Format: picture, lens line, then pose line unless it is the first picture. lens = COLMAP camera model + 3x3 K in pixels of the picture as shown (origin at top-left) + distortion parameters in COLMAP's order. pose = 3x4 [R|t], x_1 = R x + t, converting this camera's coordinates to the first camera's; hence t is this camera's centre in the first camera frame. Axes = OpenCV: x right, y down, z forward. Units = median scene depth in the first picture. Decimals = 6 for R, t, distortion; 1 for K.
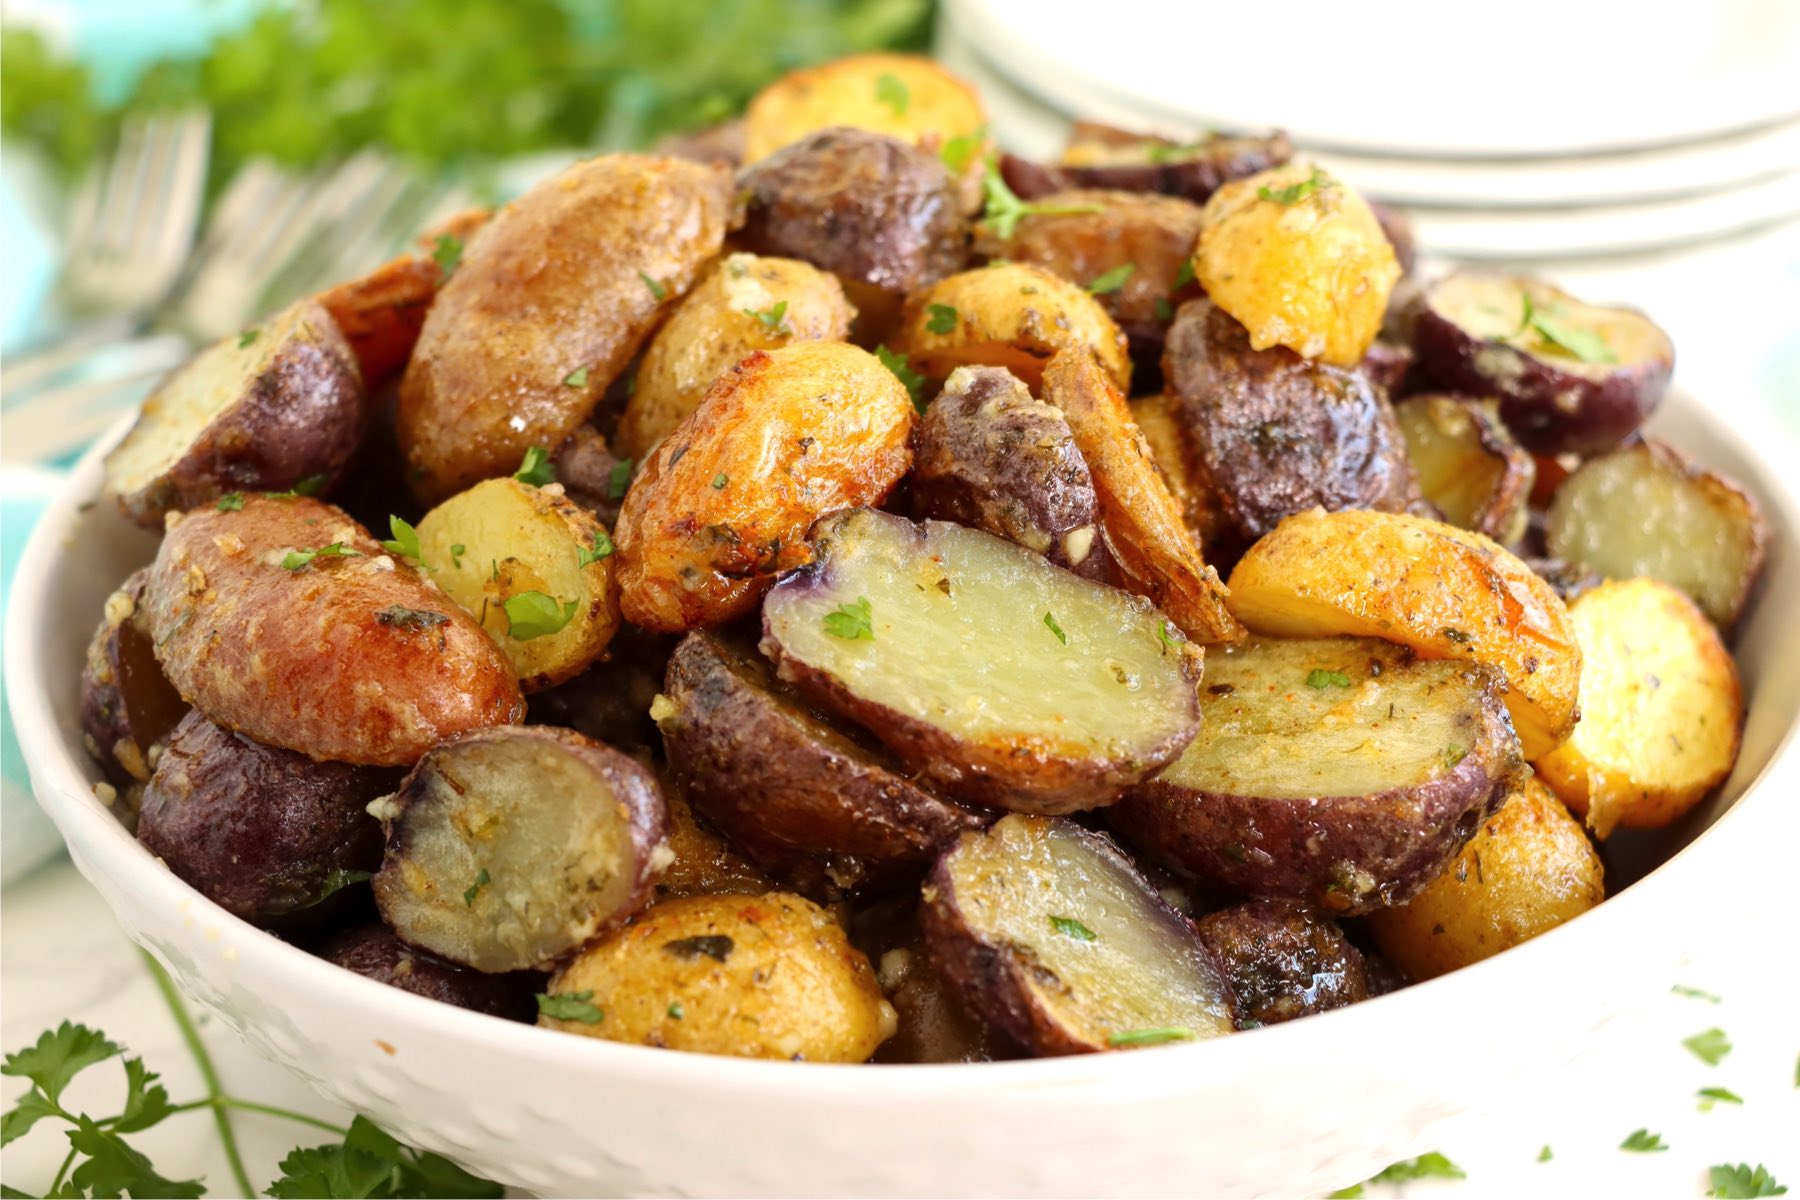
lens RADIAL K [[4122.1, 0, 900.0], [0, 4122.1, 600.0], [0, 0, 1]] dist [-0.120168, -0.212025]
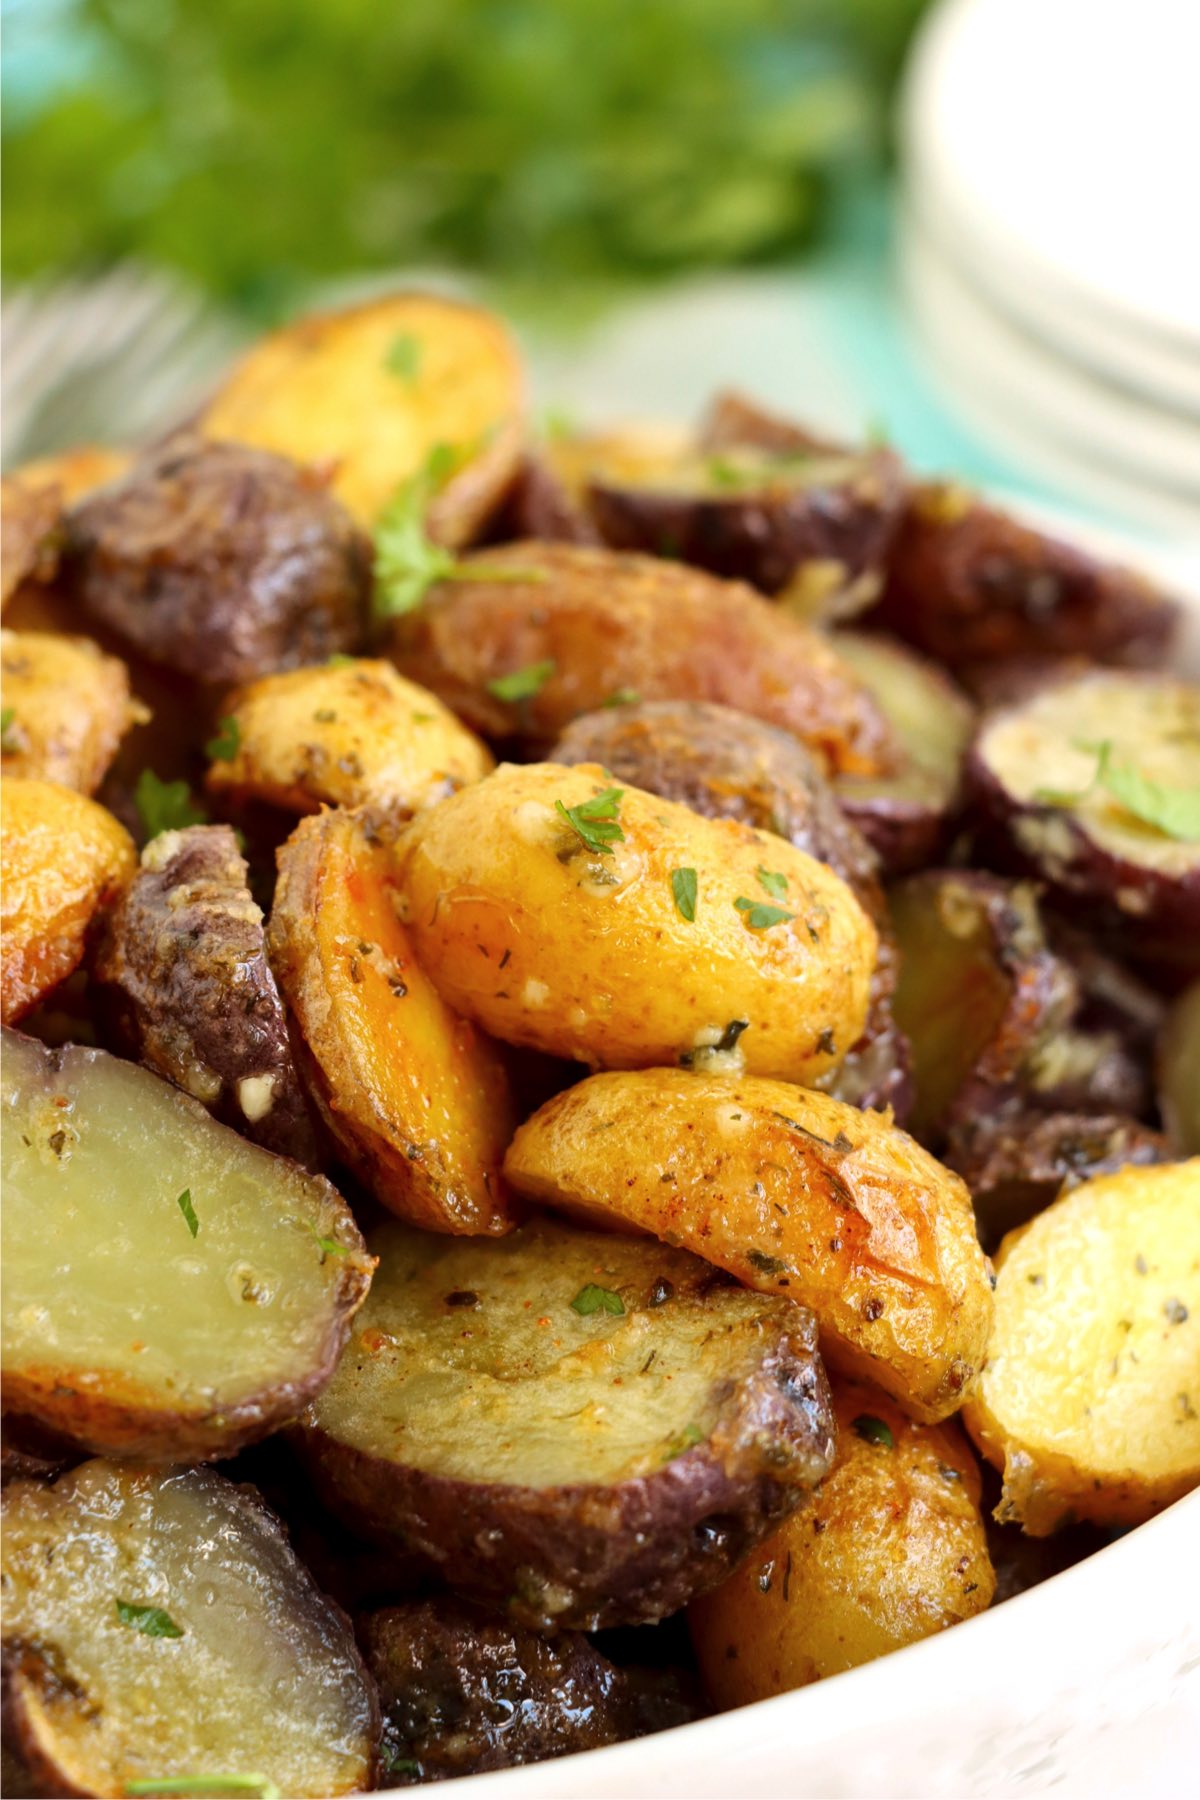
lens RADIAL K [[5666.0, 0, 600.0], [0, 5666.0, 900.0], [0, 0, 1]] dist [-0.025907, -2.545153]
pose [[0.958042, 0.084596, -0.273860, 0.378666], [-0.062793, 0.994189, 0.087439, -0.141542], [0.279666, -0.066574, 0.957787, 0.039920]]
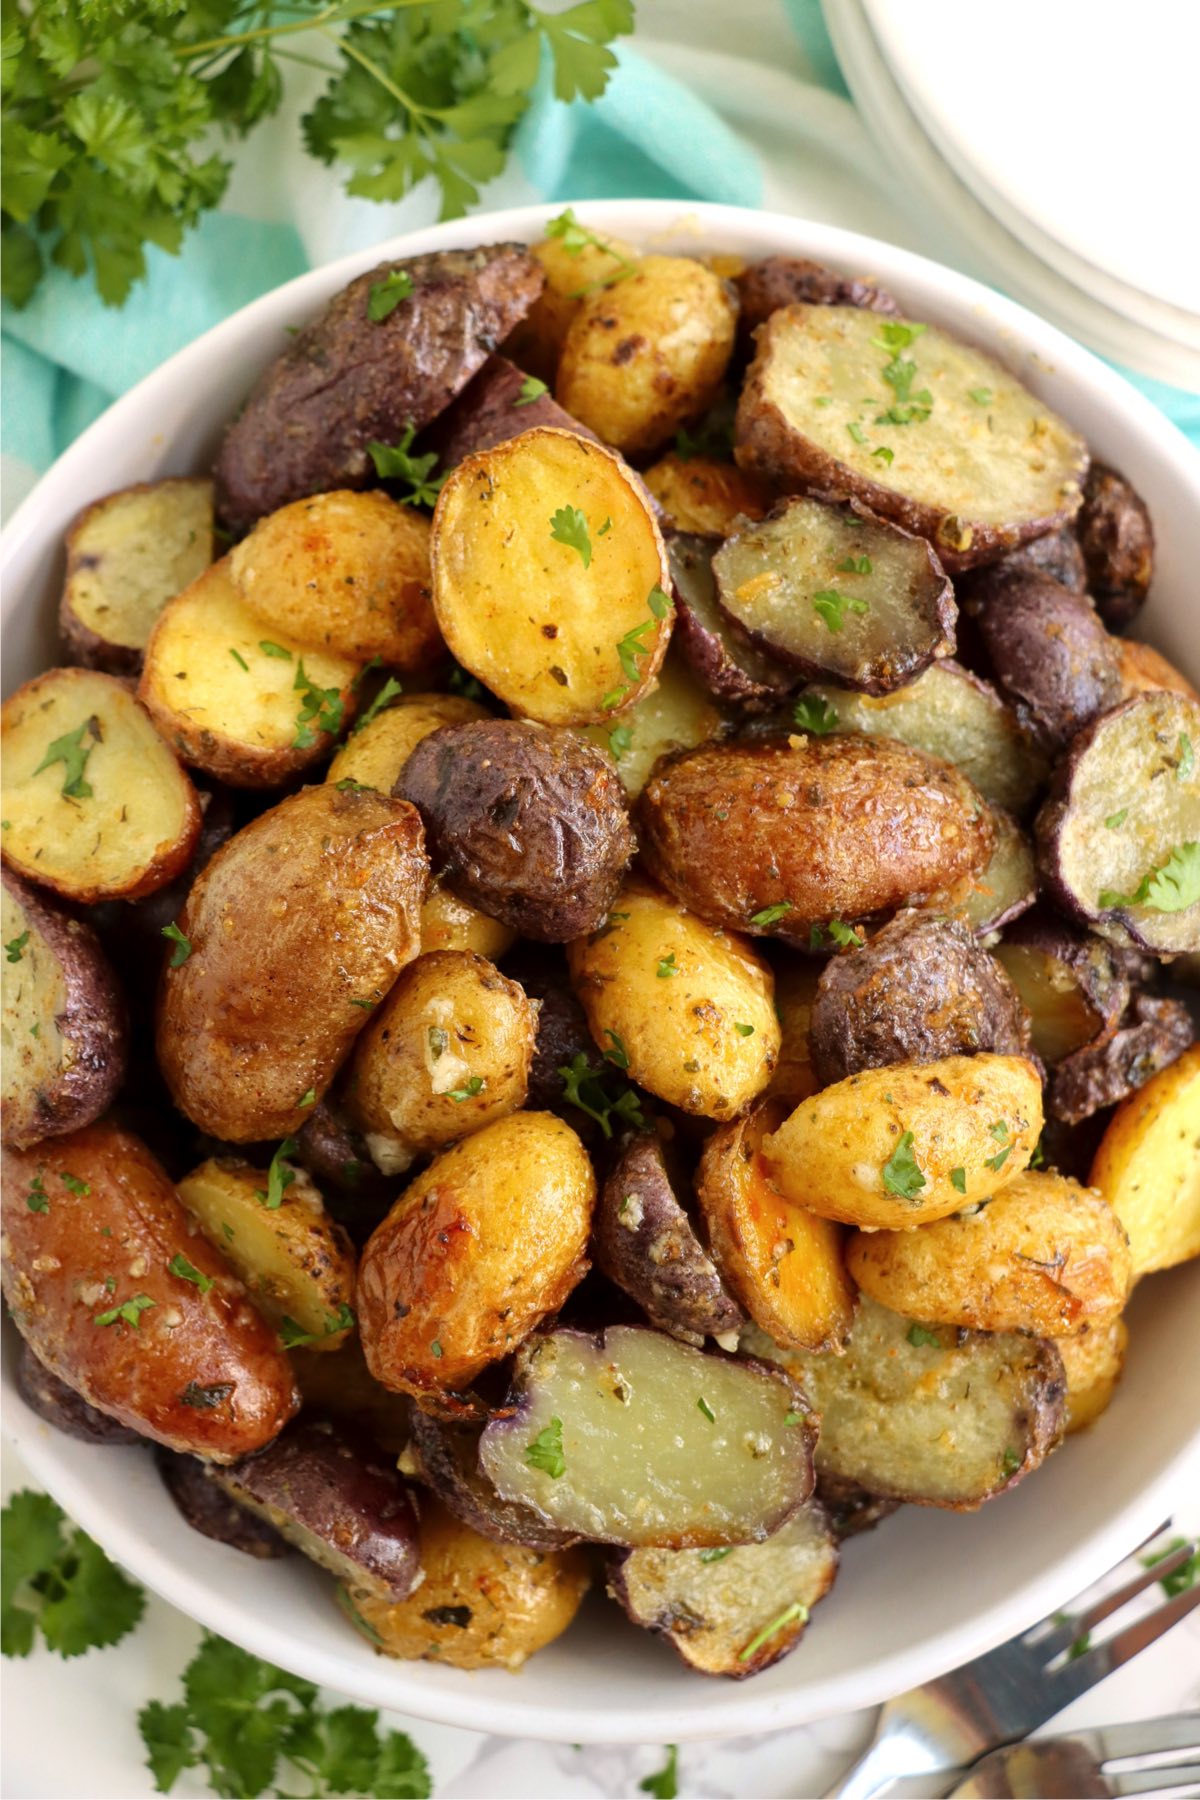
lens RADIAL K [[2704.3, 0, 600.0], [0, 2704.3, 900.0], [0, 0, 1]] dist [-0.032869, -0.049853]
pose [[0.999626, -0.009151, -0.025784, 0.027269], [0.026474, 0.561340, 0.827162, -0.764867], [0.006904, -0.827535, 0.561372, 0.646887]]
